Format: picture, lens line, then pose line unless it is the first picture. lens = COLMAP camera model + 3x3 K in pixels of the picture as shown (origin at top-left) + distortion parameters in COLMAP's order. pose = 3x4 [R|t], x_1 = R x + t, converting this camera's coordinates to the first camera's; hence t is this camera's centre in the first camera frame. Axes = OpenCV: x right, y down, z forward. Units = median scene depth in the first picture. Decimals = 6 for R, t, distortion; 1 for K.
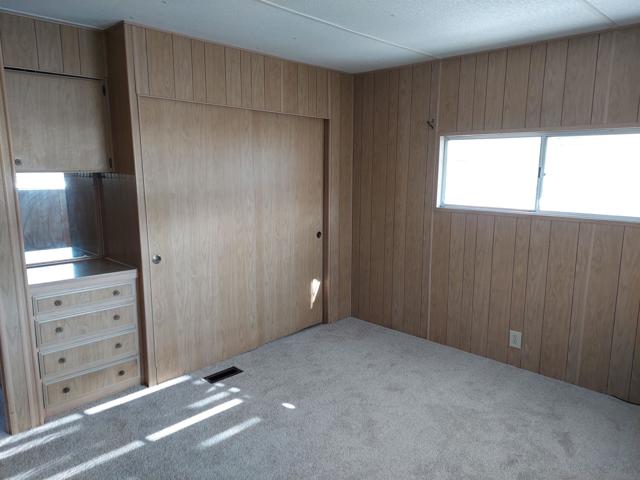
lens RADIAL K [[459.4, 0, 320.0], [0, 459.4, 240.0], [0, 0, 1]] dist [0.114619, -0.112850]
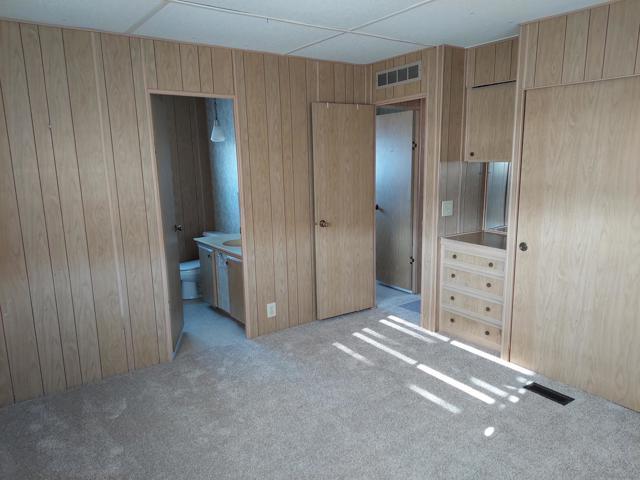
lens RADIAL K [[454.3, 0, 319.8], [0, 454.3, 244.3], [0, 0, 1]] dist [0.087415, -0.102130]
pose [[-0.177509, 0.187084, -0.966173, 0.678021], [-0.144462, 0.966175, 0.213626, -0.110402], [0.973458, 0.177496, -0.144479, 0.666389]]
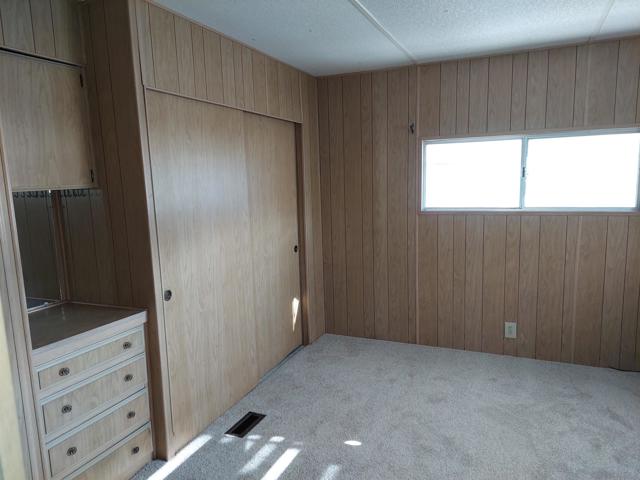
lens RADIAL K [[459.4, 0, 320.0], [0, 459.4, 240.0], [0, 0, 1]] dist [0.114619, -0.112850]
pose [[0.935139, -0.080226, 0.345079, -0.353269], [0.090100, 0.995852, -0.012644, -0.017064], [-0.342633, 0.042915, 0.938489, 0.157087]]
